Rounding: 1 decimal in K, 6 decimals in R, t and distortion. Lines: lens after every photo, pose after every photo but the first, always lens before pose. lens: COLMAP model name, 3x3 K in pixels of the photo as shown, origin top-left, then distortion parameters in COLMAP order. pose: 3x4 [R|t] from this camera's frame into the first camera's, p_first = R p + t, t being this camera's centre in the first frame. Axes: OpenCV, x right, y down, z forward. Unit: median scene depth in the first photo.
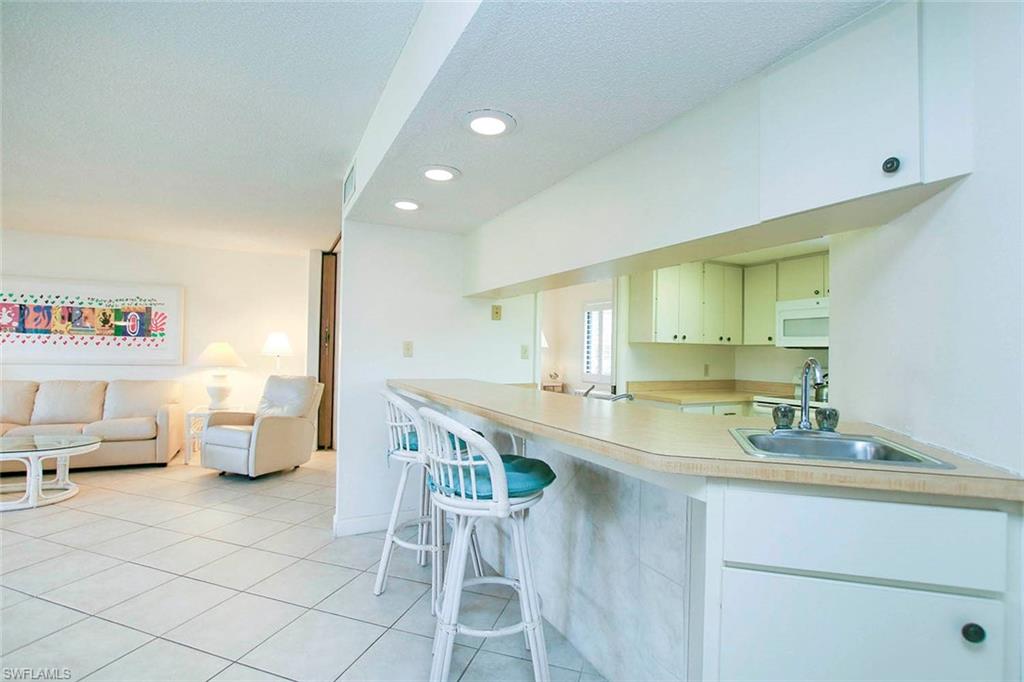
lens RADIAL K [[493.8, 0, 512.0], [0, 493.8, 341.0], [0, 0, 1]] dist [-0.018190, 0.000203]
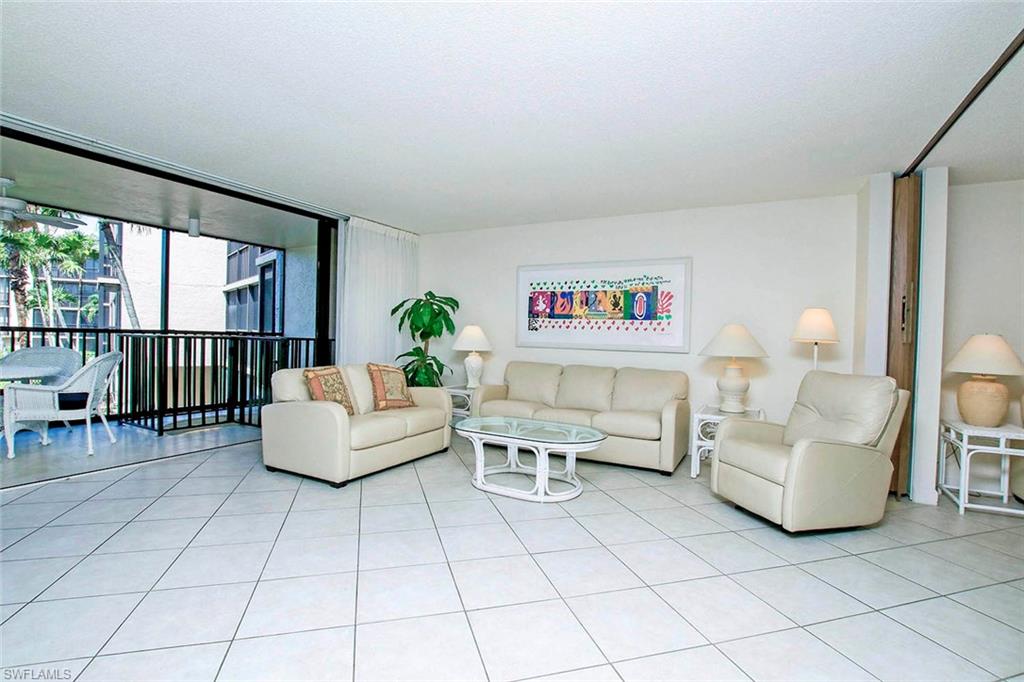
lens RADIAL K [[467.7, 0, 512.0], [0, 467.7, 341.0], [0, 0, 1]] dist [-0.001059, 0.000017]
pose [[0.580296, 0.004846, -0.814391, -0.220213], [0.001825, 0.999972, 0.007251, 0.023921], [0.814404, -0.005694, 0.580271, 0.320802]]
